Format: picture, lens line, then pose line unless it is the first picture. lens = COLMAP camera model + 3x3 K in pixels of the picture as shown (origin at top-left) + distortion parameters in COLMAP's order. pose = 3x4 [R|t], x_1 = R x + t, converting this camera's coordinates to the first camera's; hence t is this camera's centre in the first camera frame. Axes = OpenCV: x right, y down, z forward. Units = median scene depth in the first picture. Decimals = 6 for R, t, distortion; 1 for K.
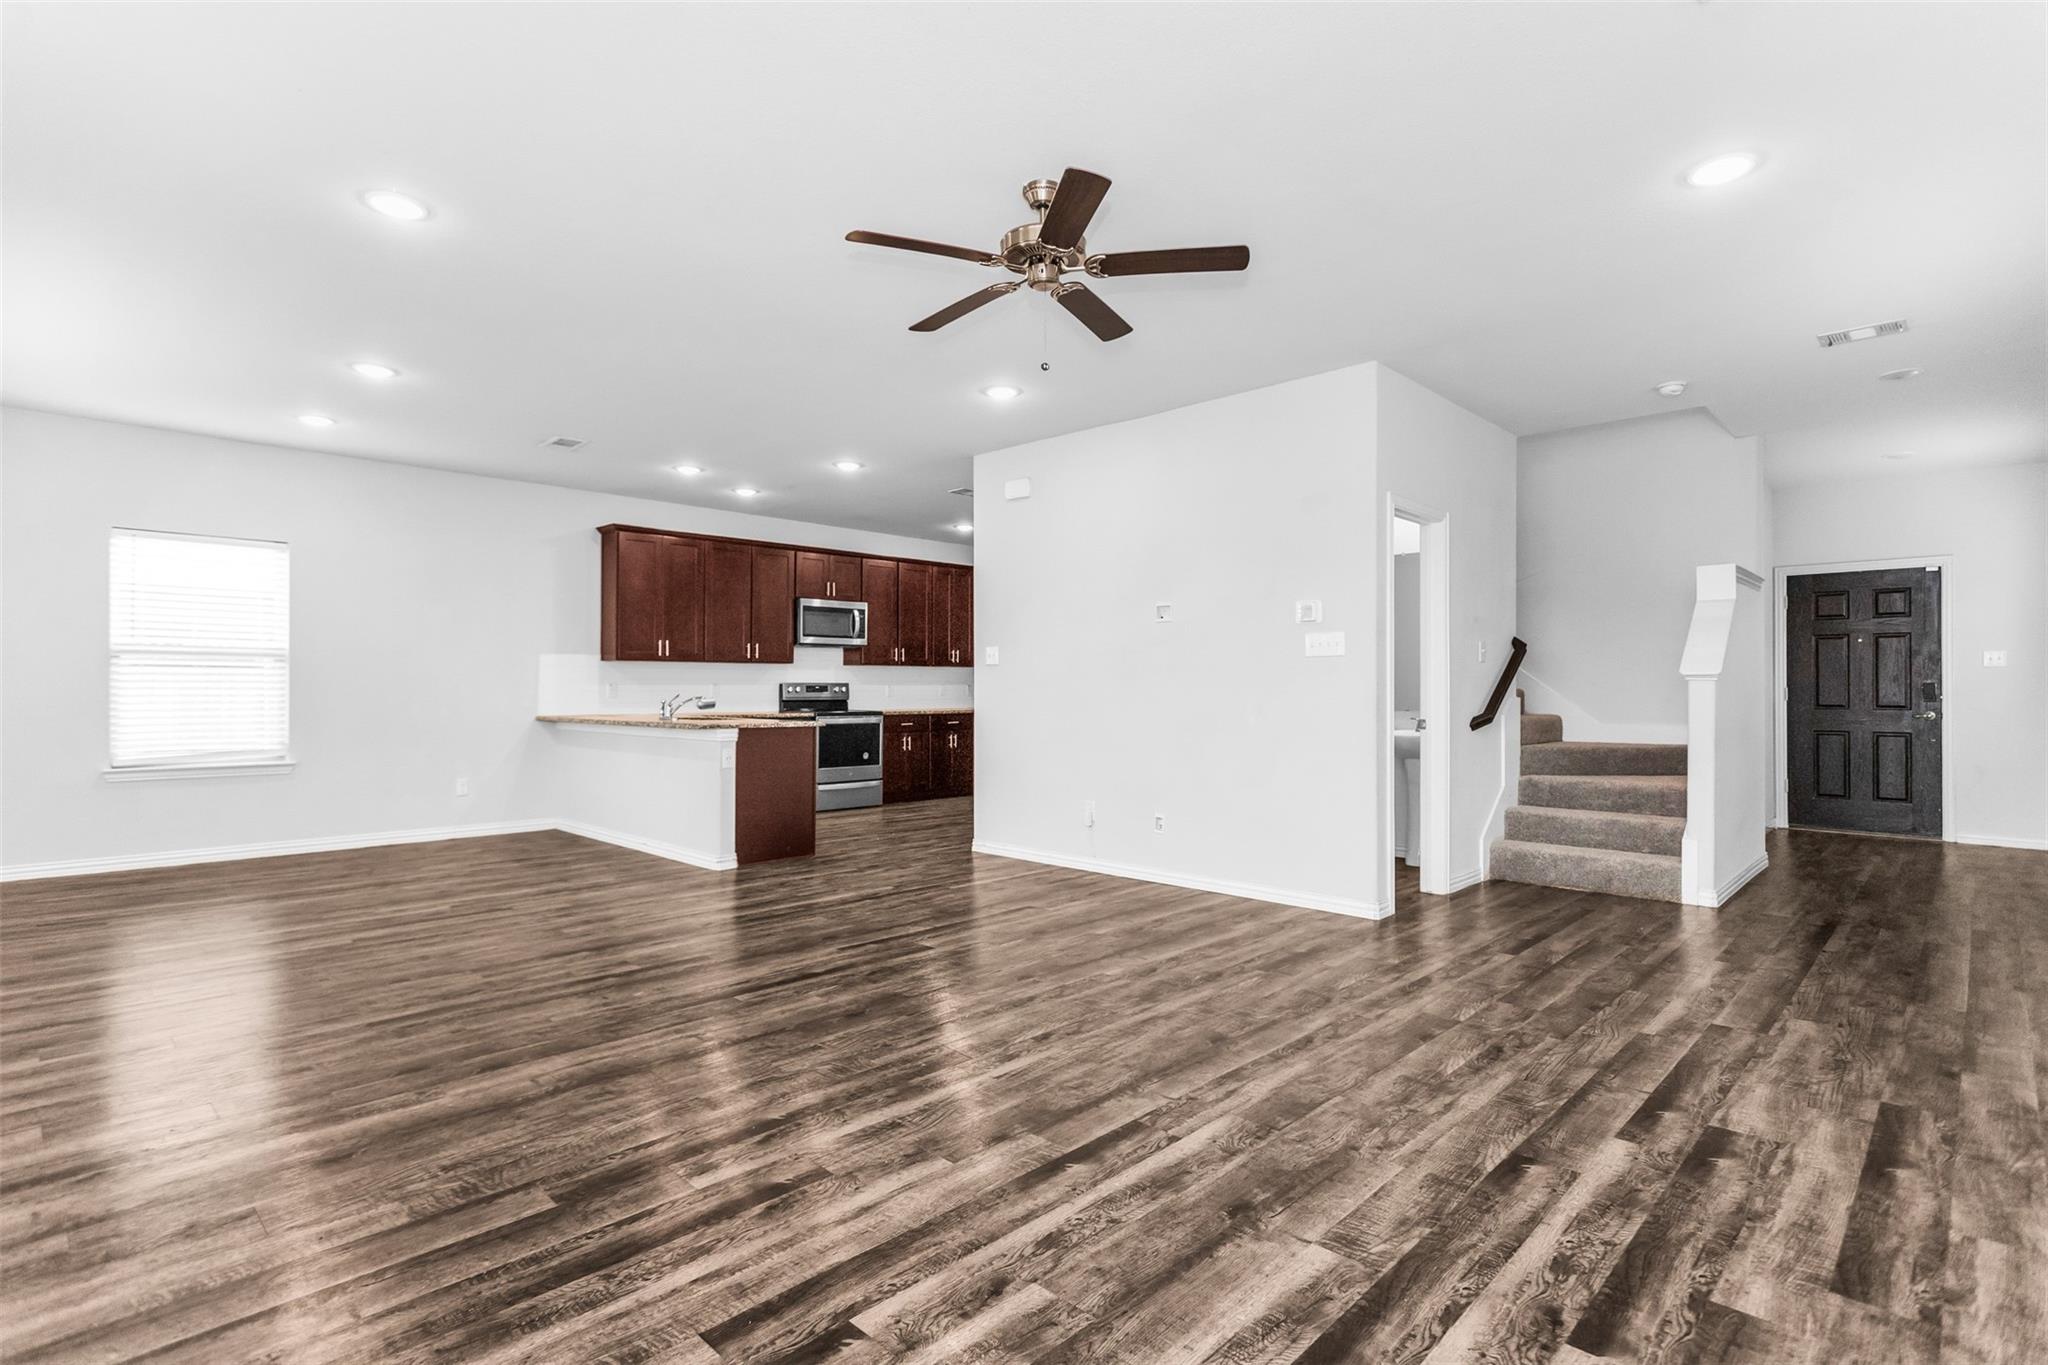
lens RADIAL K [[968.2, 0, 1024.0], [0, 968.2, 682.5], [0, 0, 1]] dist [0.009352, -0.000004]
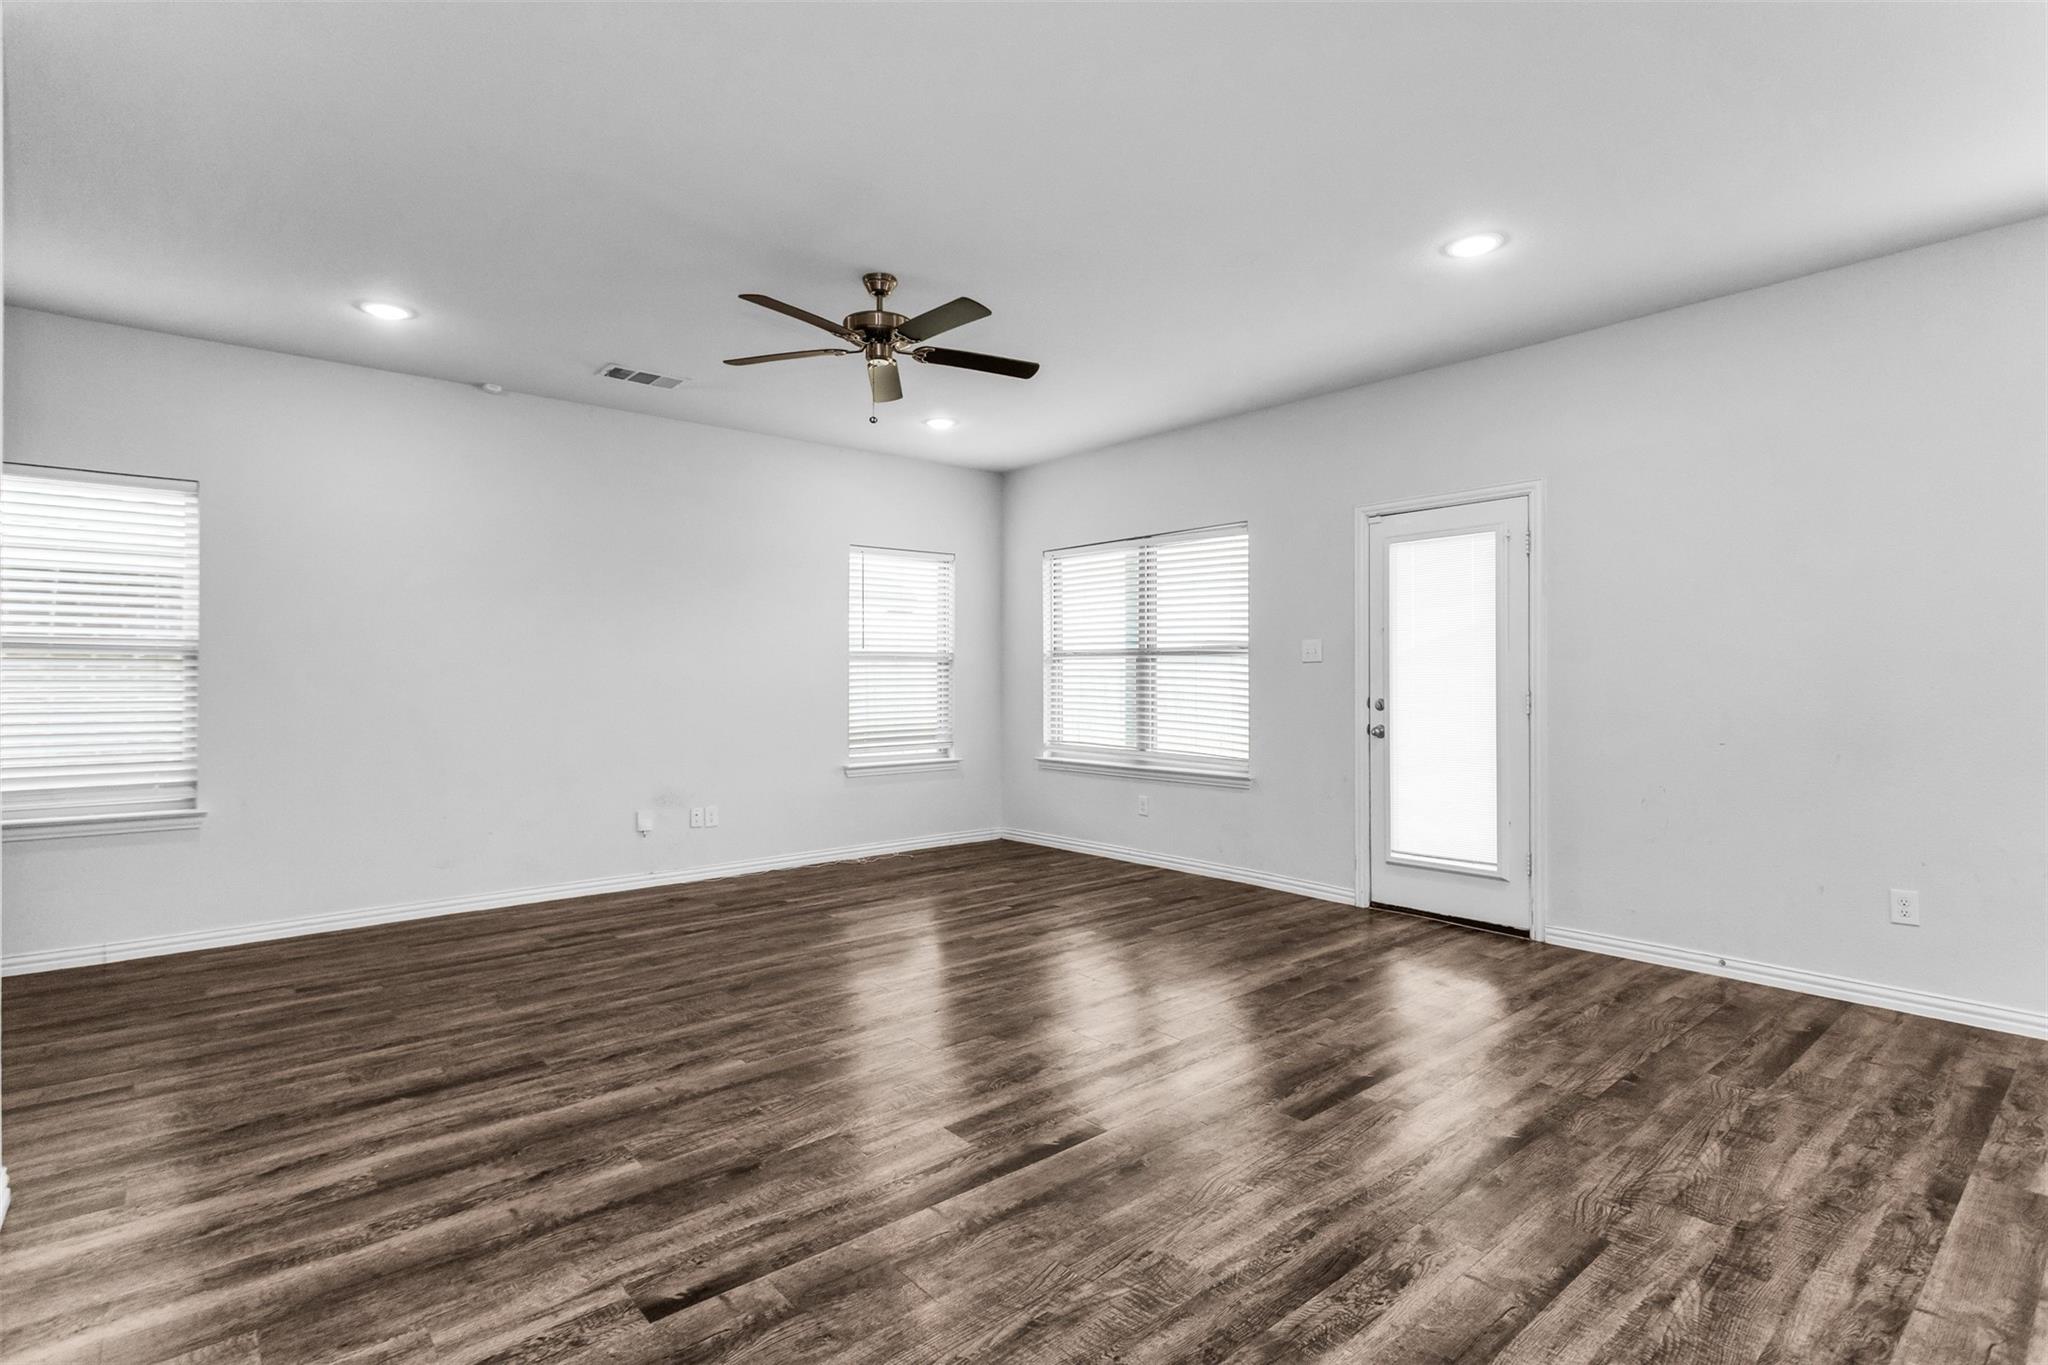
lens RADIAL K [[968.2, 0, 1024.0], [0, 968.2, 682.5], [0, 0, 1]] dist [0.009352, -0.000004]
pose [[-0.995794, 0.000799, 0.091622, -0.242180], [-0.000015, 0.999960, -0.008890, -0.005445], [-0.091625, -0.008854, -0.995754, 1.972039]]
